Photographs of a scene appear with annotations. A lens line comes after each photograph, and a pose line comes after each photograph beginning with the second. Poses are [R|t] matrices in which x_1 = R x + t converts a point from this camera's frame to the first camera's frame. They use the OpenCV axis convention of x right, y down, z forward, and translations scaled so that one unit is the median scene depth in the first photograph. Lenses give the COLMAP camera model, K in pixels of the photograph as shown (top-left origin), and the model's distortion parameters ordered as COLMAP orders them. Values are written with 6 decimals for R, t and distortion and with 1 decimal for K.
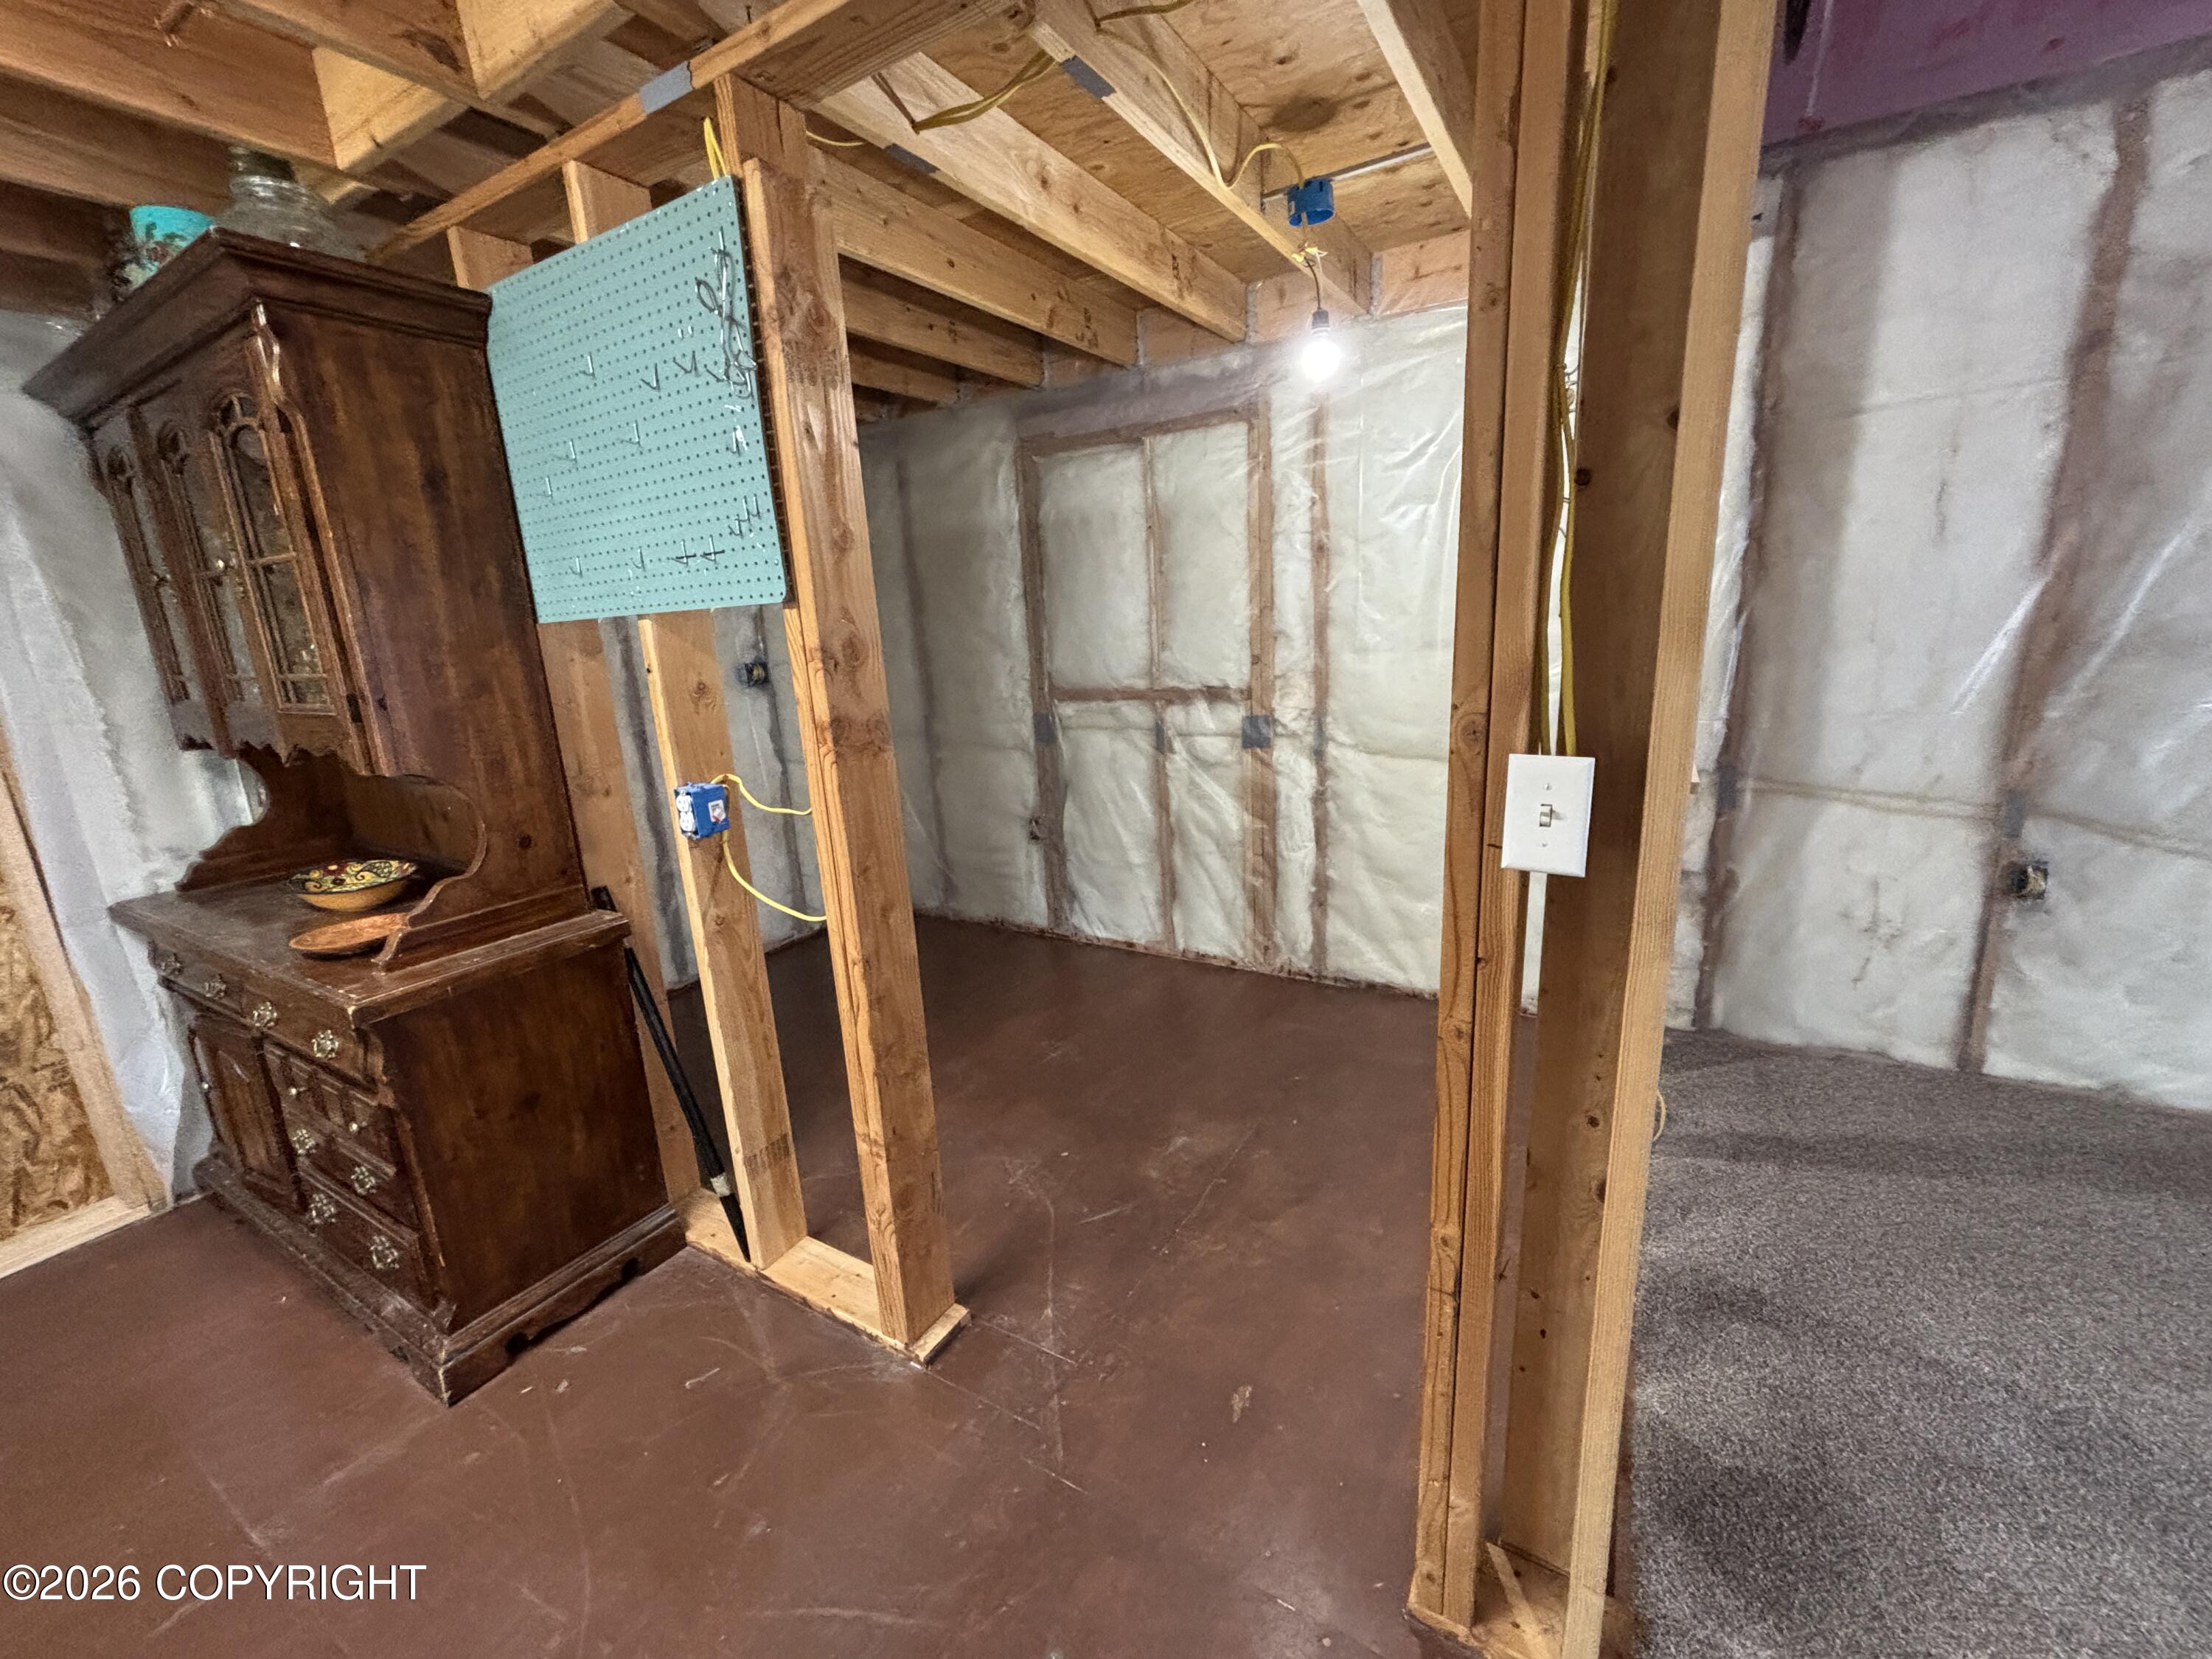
lens RADIAL K [[888.7, 0, 1106.0], [0, 888.7, 829.5], [0, 0, 1]] dist [0.000254, -0.000288]
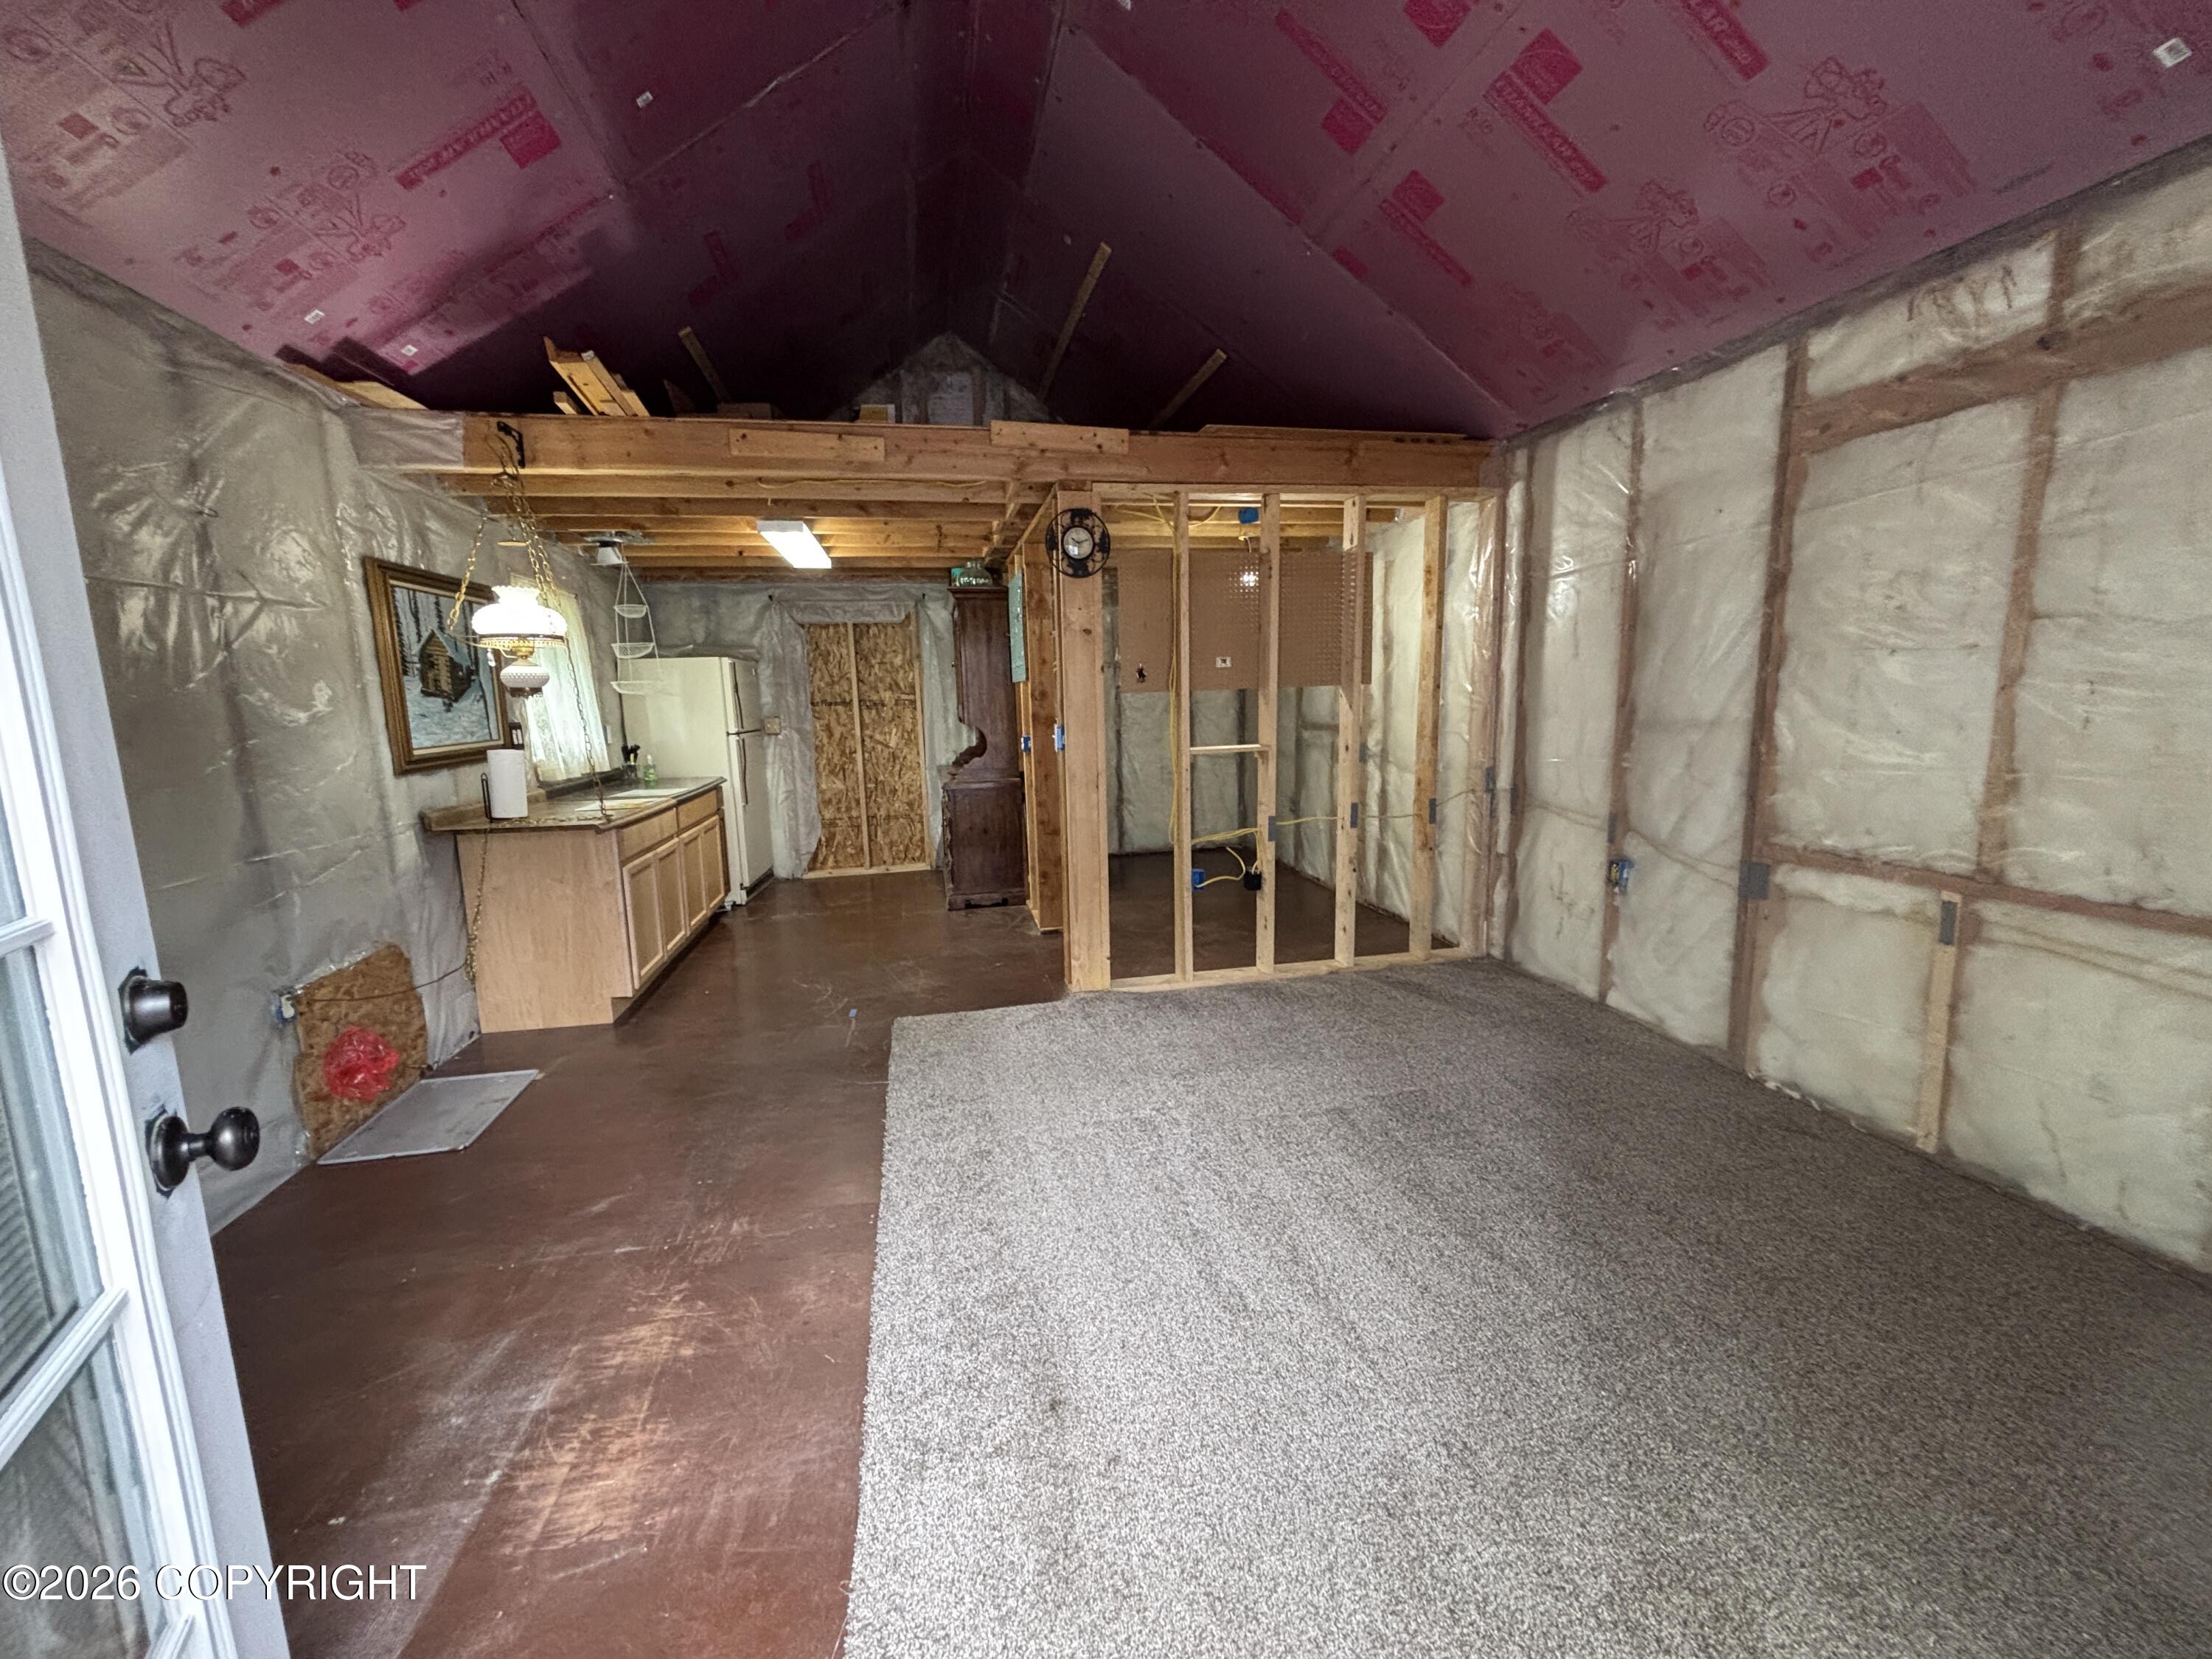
lens RADIAL K [[886.4, 0, 1104.9], [0, 886.4, 832.7], [0, 0, 1]] dist [-0.002029, -0.000160]
pose [[0.678803, 0.151827, -0.718453, 1.614693], [-0.182529, 0.982571, 0.035186, 0.103514], [0.711273, 0.107254, 0.694685, -0.746044]]
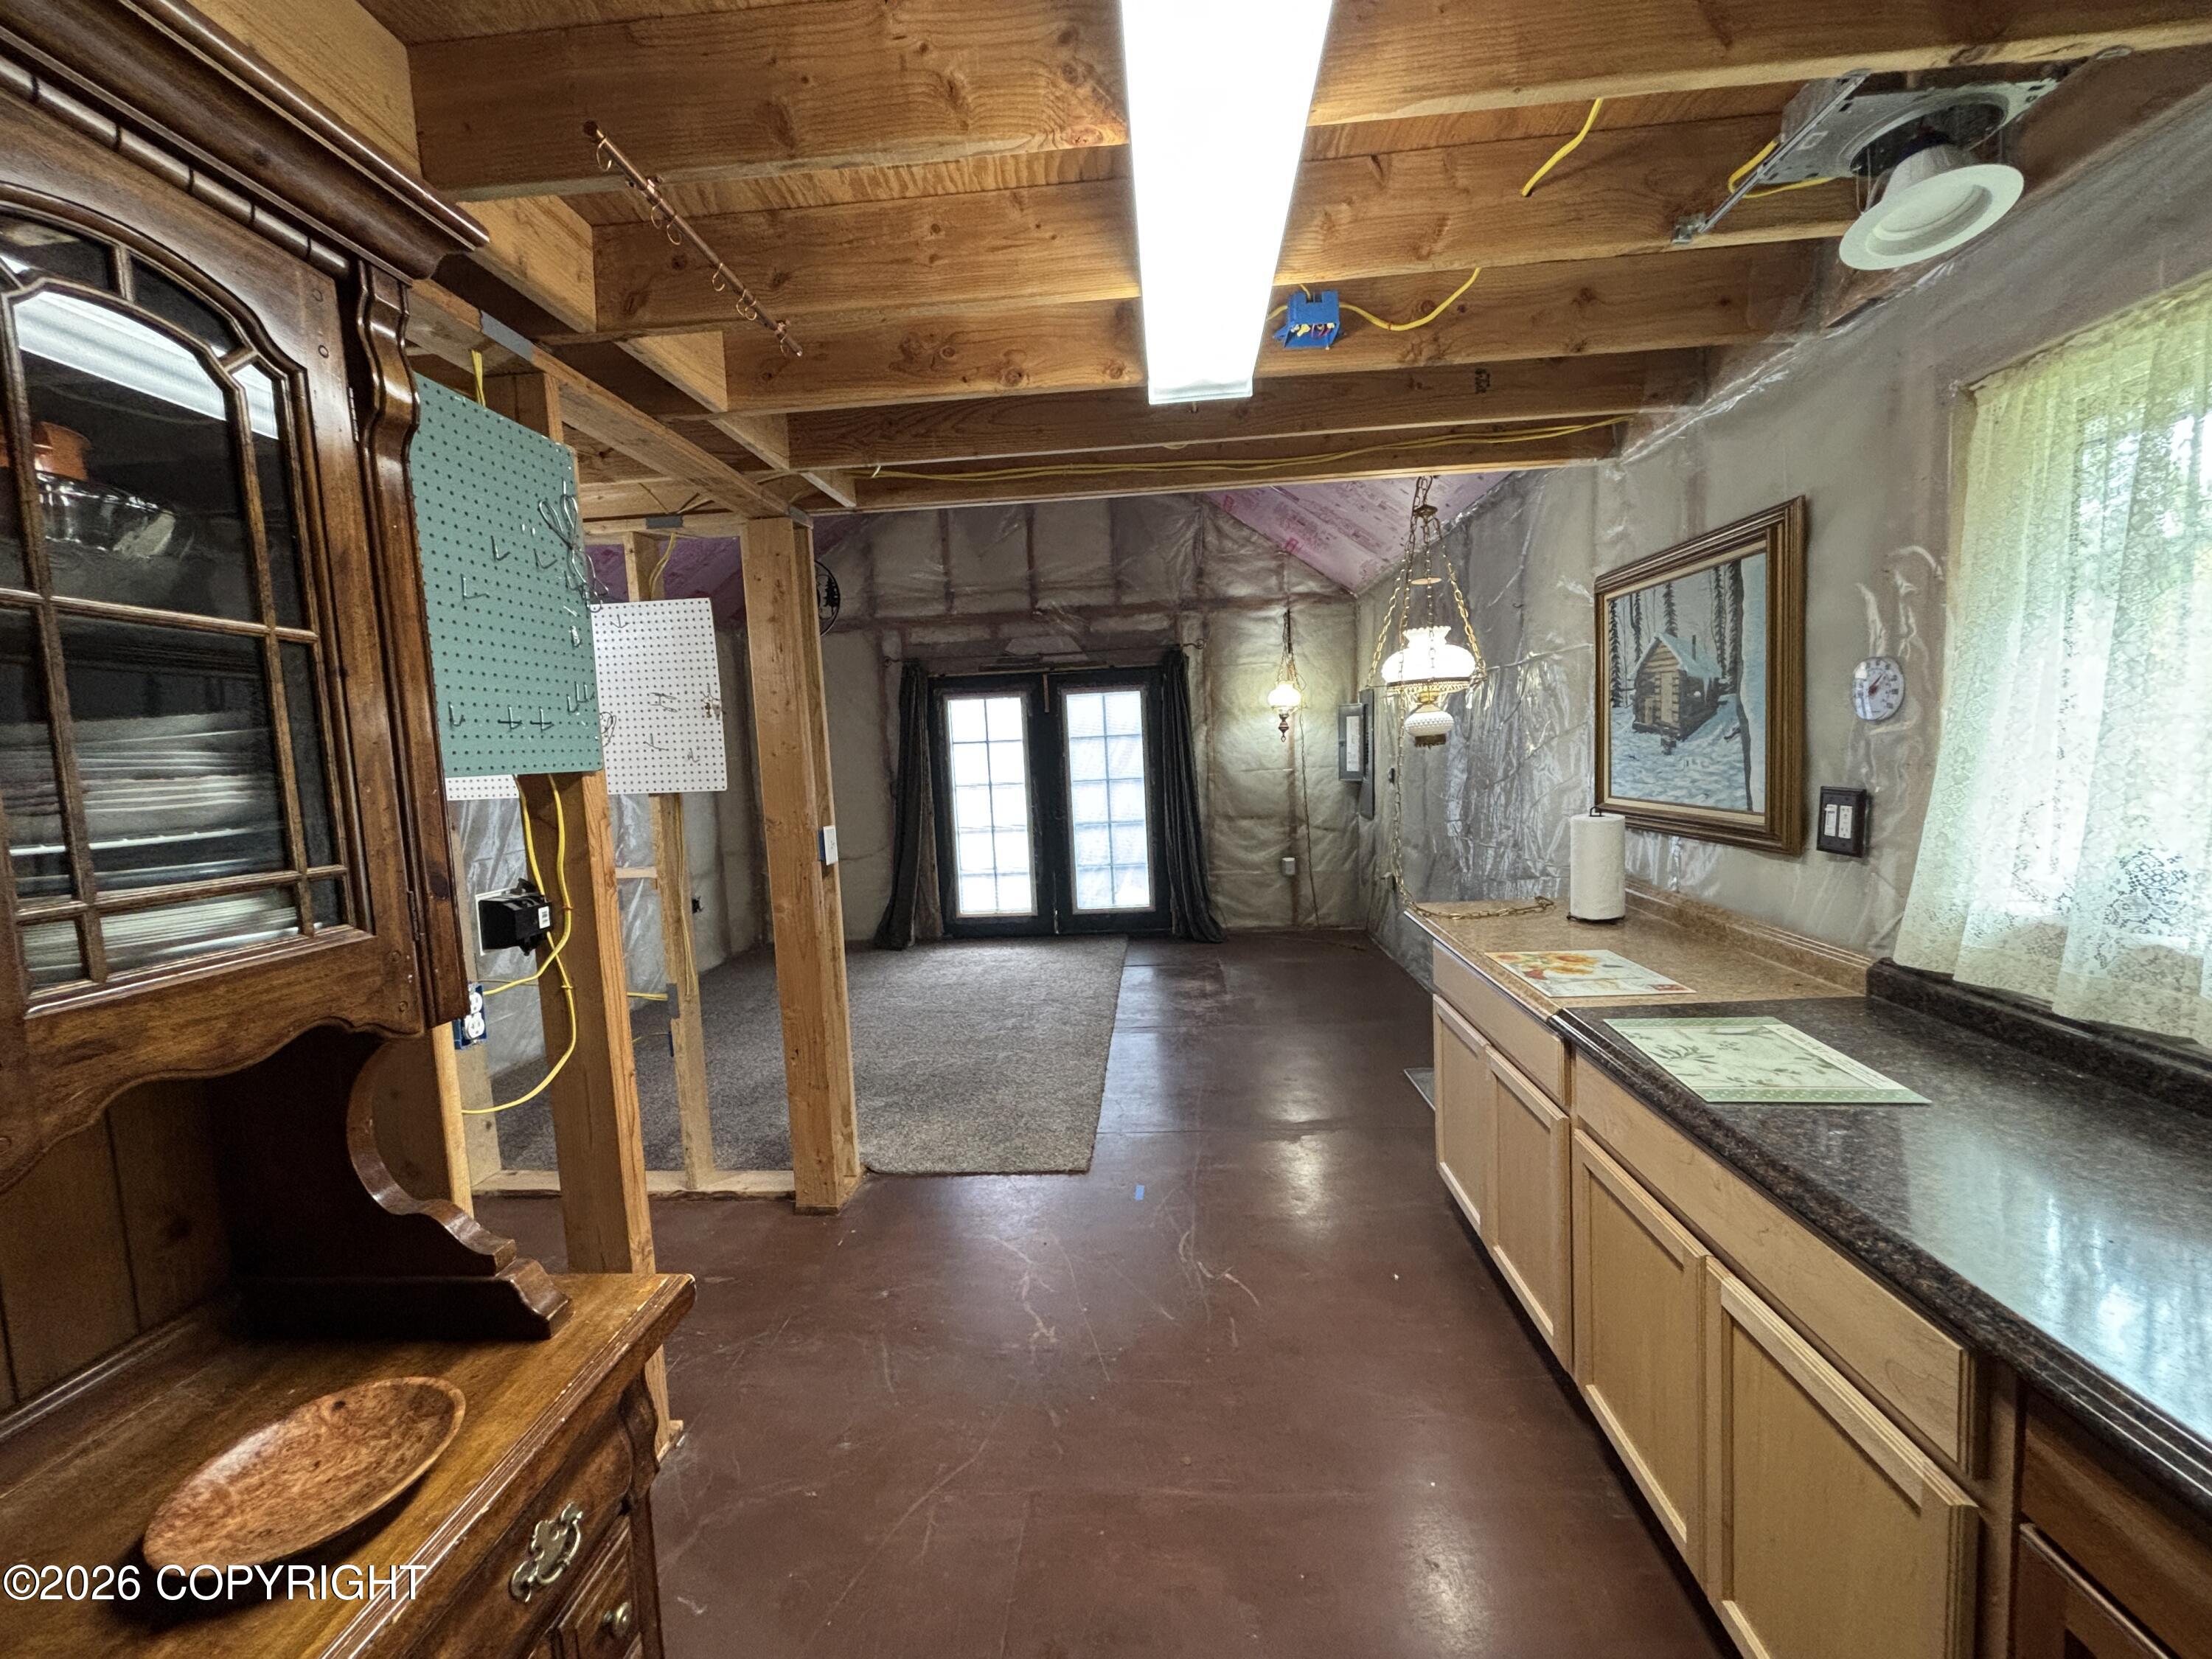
lens RADIAL K [[888.7, 0, 1106.0], [0, 888.7, 829.5], [0, 0, 1]] dist [0.000254, -0.000288]
pose [[-0.448968, -0.012477, 0.893461, -1.137818], [0.271194, 0.950835, 0.149554, -0.107063], [-0.851400, 0.309446, -0.423511, 0.618241]]
